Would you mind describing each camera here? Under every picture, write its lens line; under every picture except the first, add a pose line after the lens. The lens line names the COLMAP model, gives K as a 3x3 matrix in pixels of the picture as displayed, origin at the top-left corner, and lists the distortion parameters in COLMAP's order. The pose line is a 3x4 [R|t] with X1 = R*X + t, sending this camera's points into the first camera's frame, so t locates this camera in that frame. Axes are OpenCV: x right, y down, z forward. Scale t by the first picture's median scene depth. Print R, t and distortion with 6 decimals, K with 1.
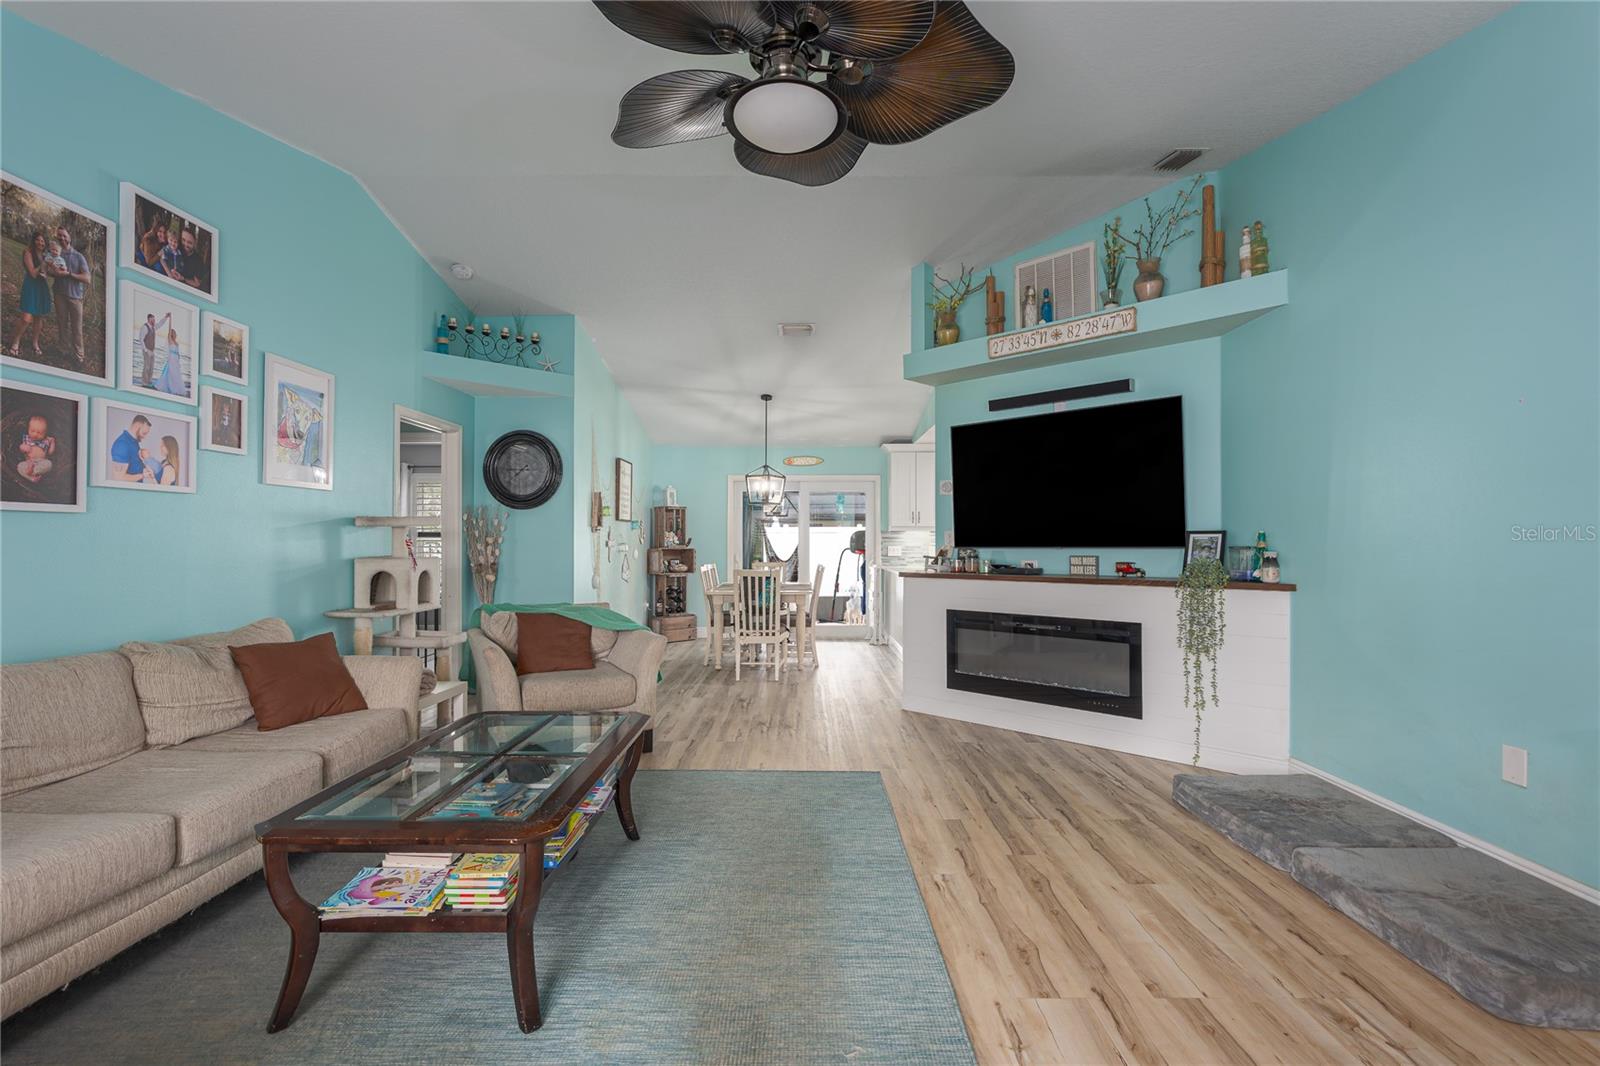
lens RADIAL K [[722.7, 0, 796.6], [0, 722.7, 534.2], [0, 0, 1]] dist [-0.001781, 0.001150]
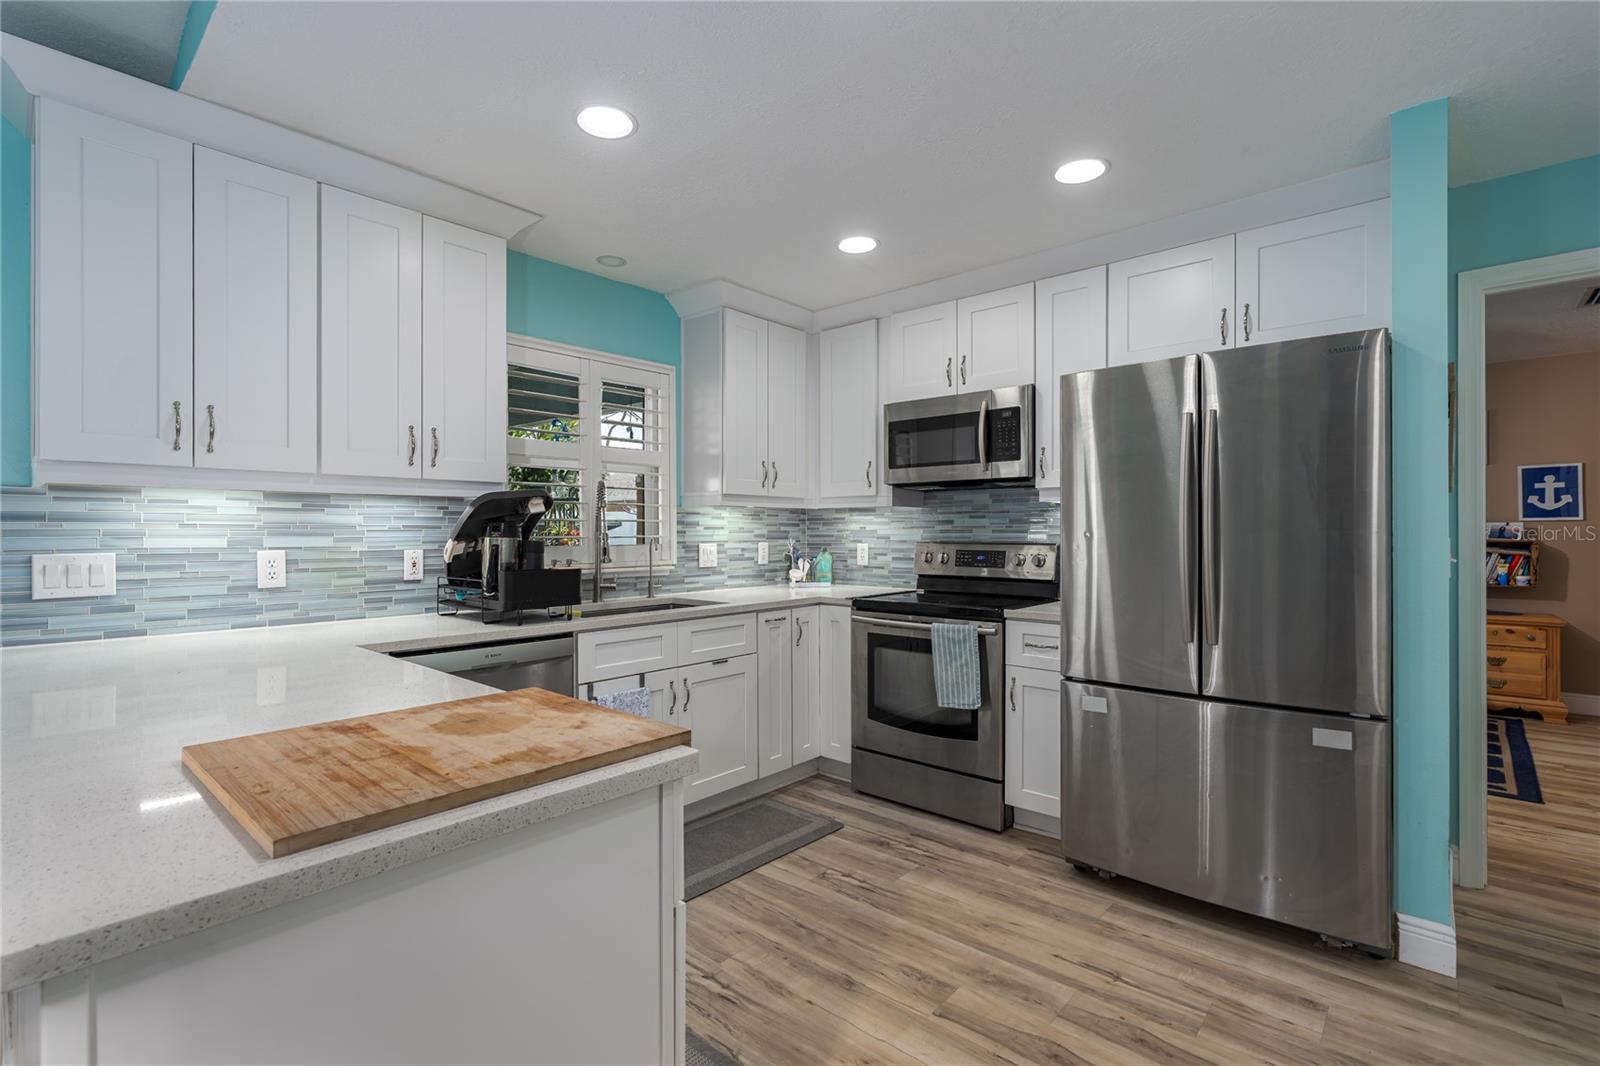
lens RADIAL K [[730.7, 0, 792.8], [0, 730.7, 535.7], [0, 0, 1]] dist [-0.002304, 0.000638]
pose [[0.664487, -0.006047, 0.747275, 0.306732], [-0.004953, 0.999910, 0.012495, 0.018467], [-0.747283, -0.012004, 0.664397, 1.822265]]
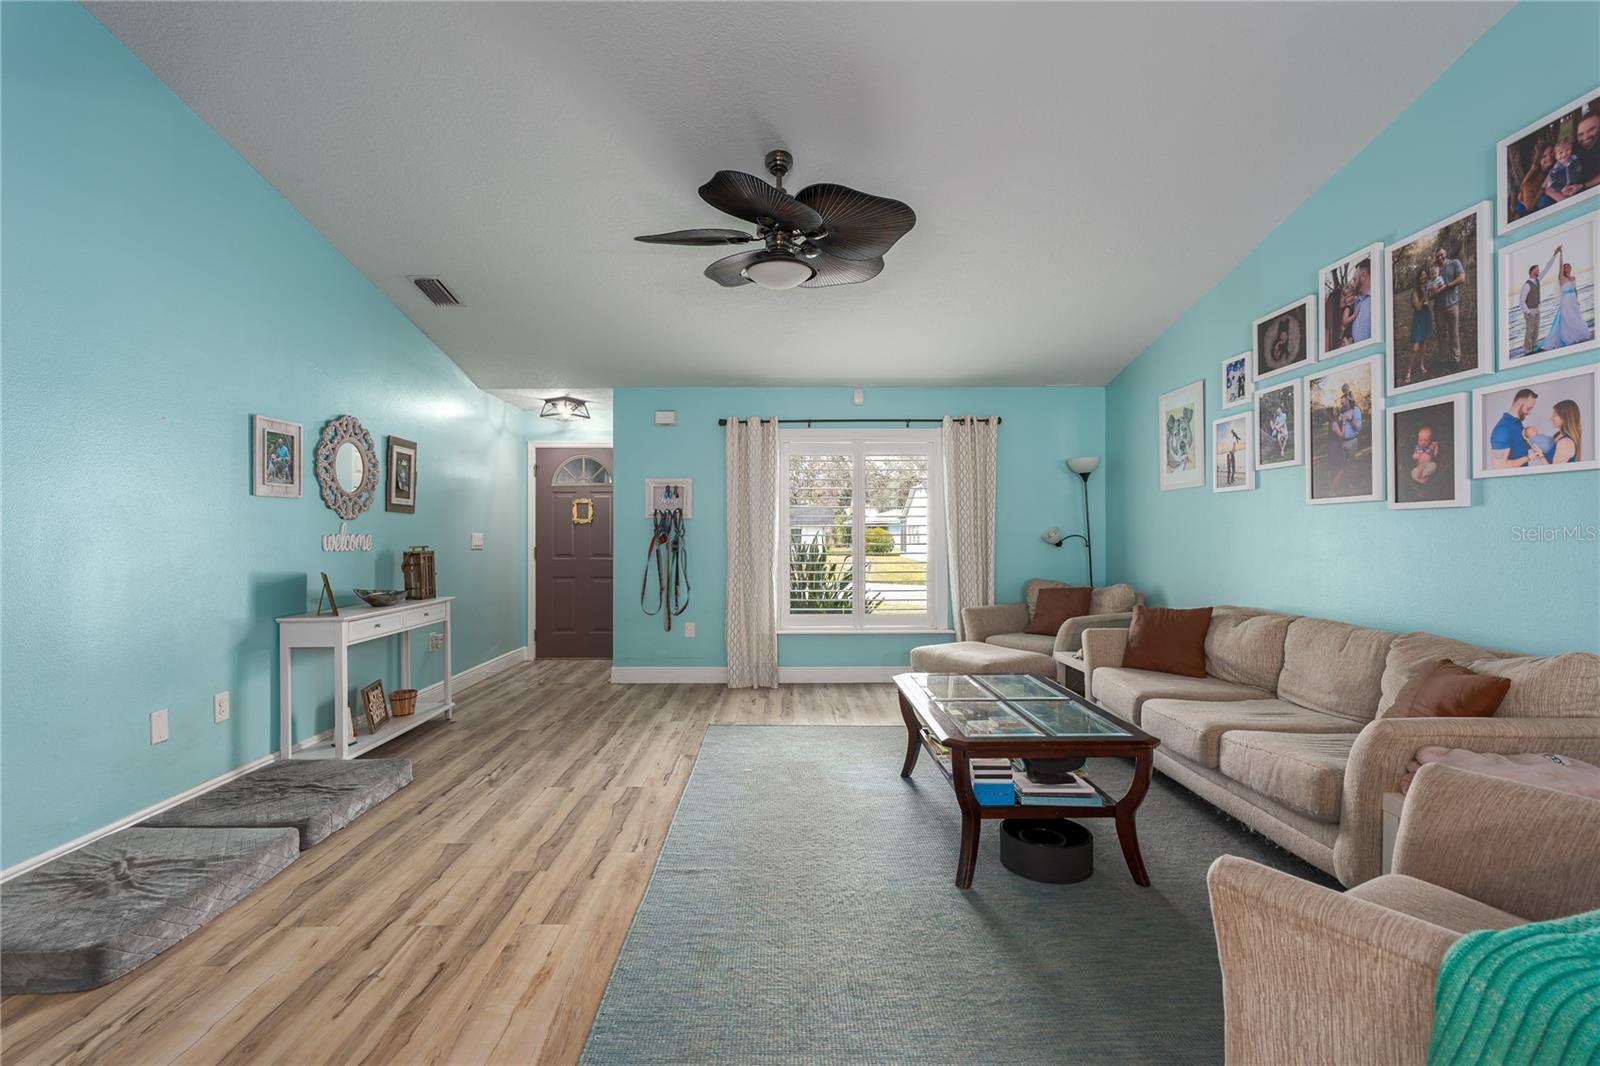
lens RADIAL K [[722.7, 0, 796.6], [0, 722.7, 534.2], [0, 0, 1]] dist [-0.001781, 0.001150]
pose [[-0.999690, 0.001117, -0.024887, -0.008864], [0.001379, 0.999944, -0.010531, 0.015345], [0.024874, -0.010562, -0.999635, 1.590695]]
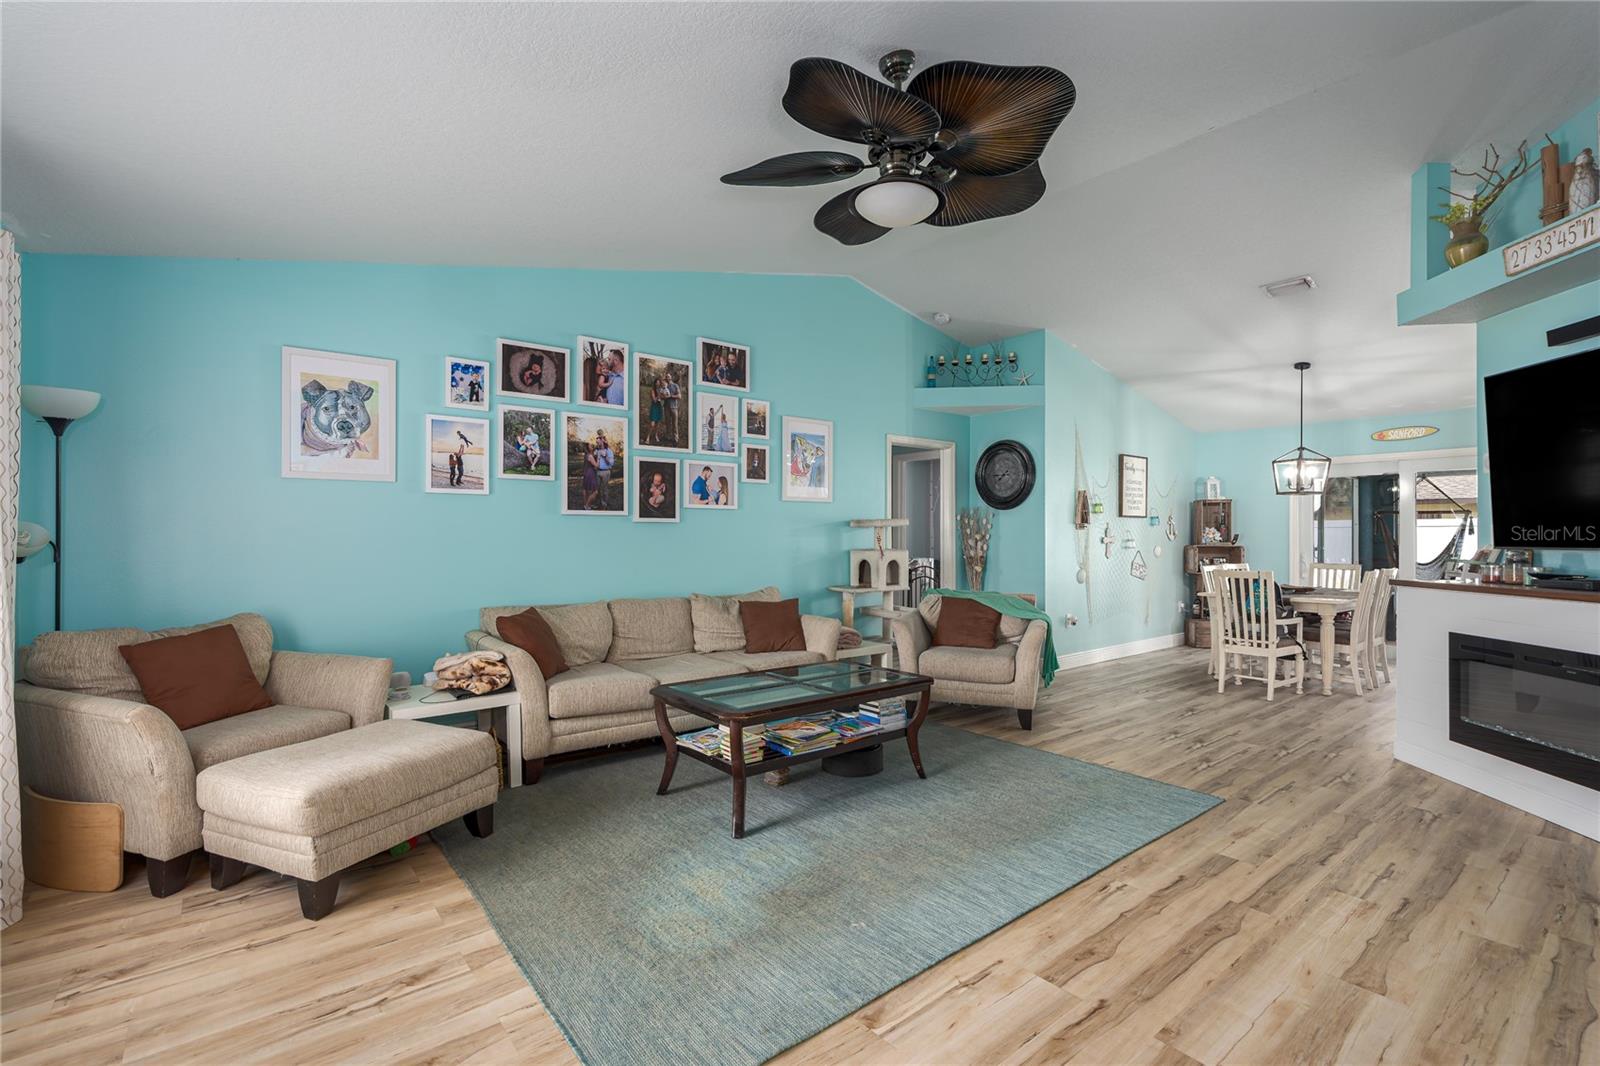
lens RADIAL K [[722.7, 0, 796.6], [0, 722.7, 534.2], [0, 0, 1]] dist [-0.001781, 0.001150]
pose [[0.634344, -0.001866, -0.773049, 0.516155], [0.006482, 0.999975, 0.002904, -0.001903], [0.773024, -0.006853, 0.634340, 0.039612]]
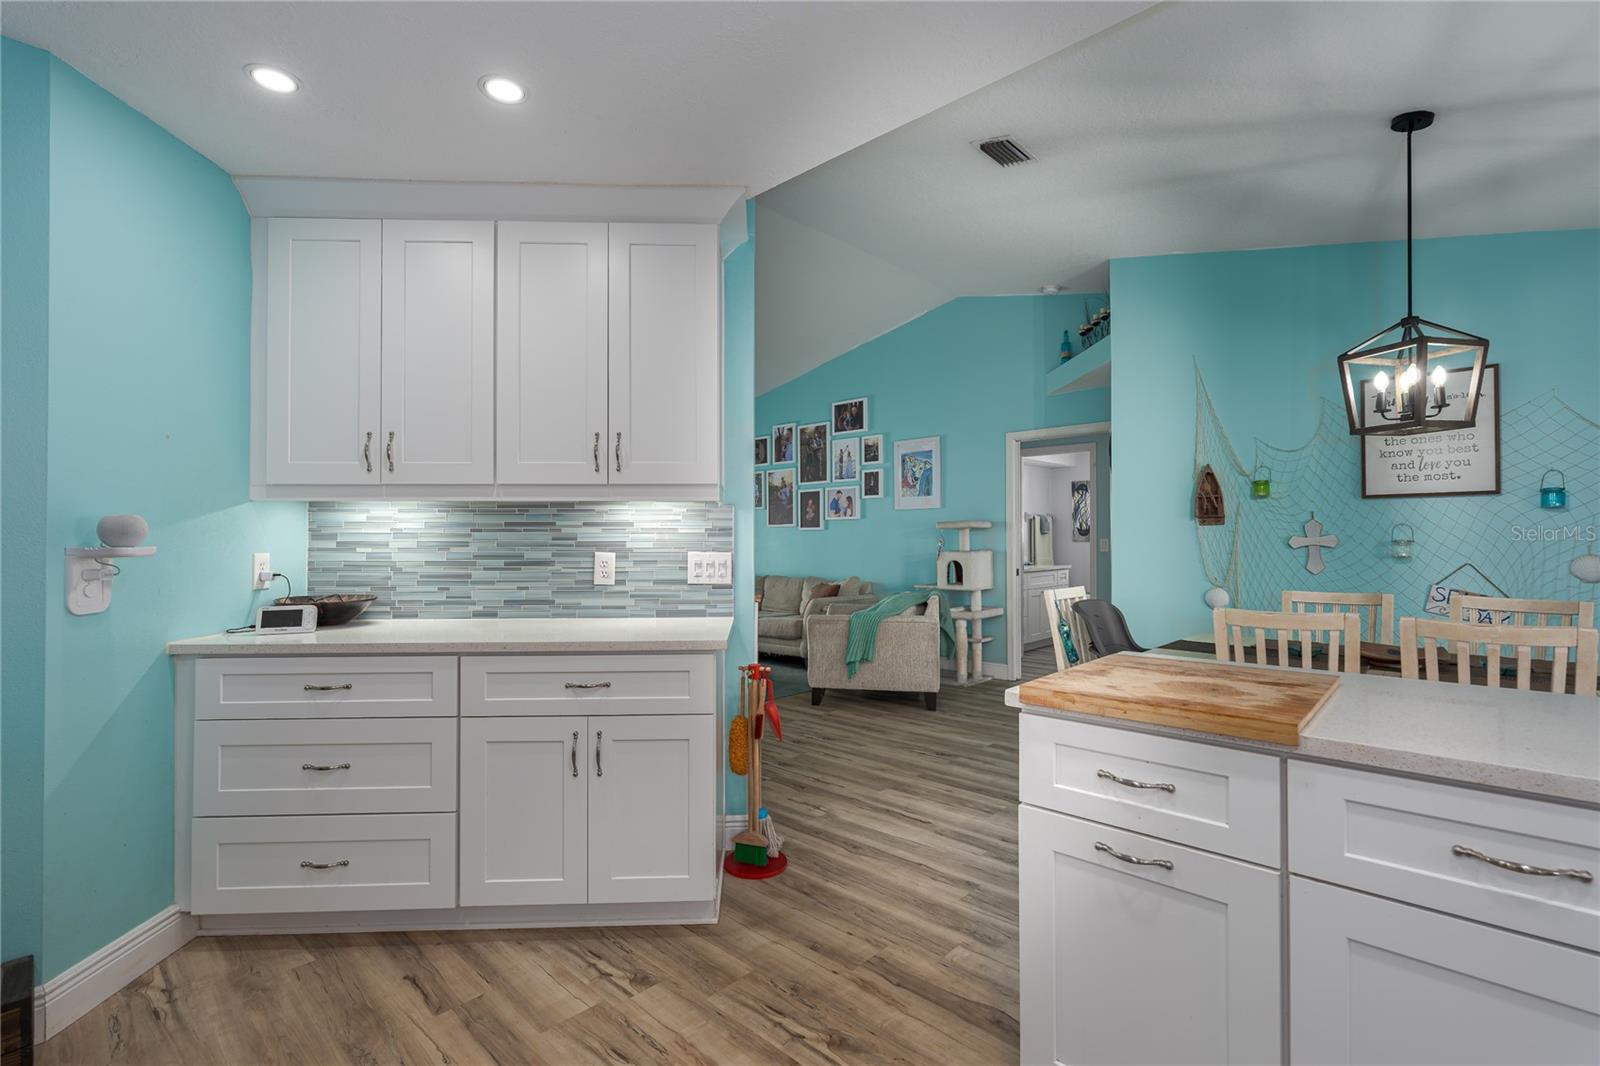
lens RADIAL K [[722.7, 0, 796.6], [0, 722.7, 534.2], [0, 0, 1]] dist [-0.001781, 0.001150]
pose [[-0.680096, -0.008375, -0.733076, 0.914499], [0.007304, 0.999808, -0.018198, 0.030244], [0.733087, -0.017730, -0.679904, 2.259362]]
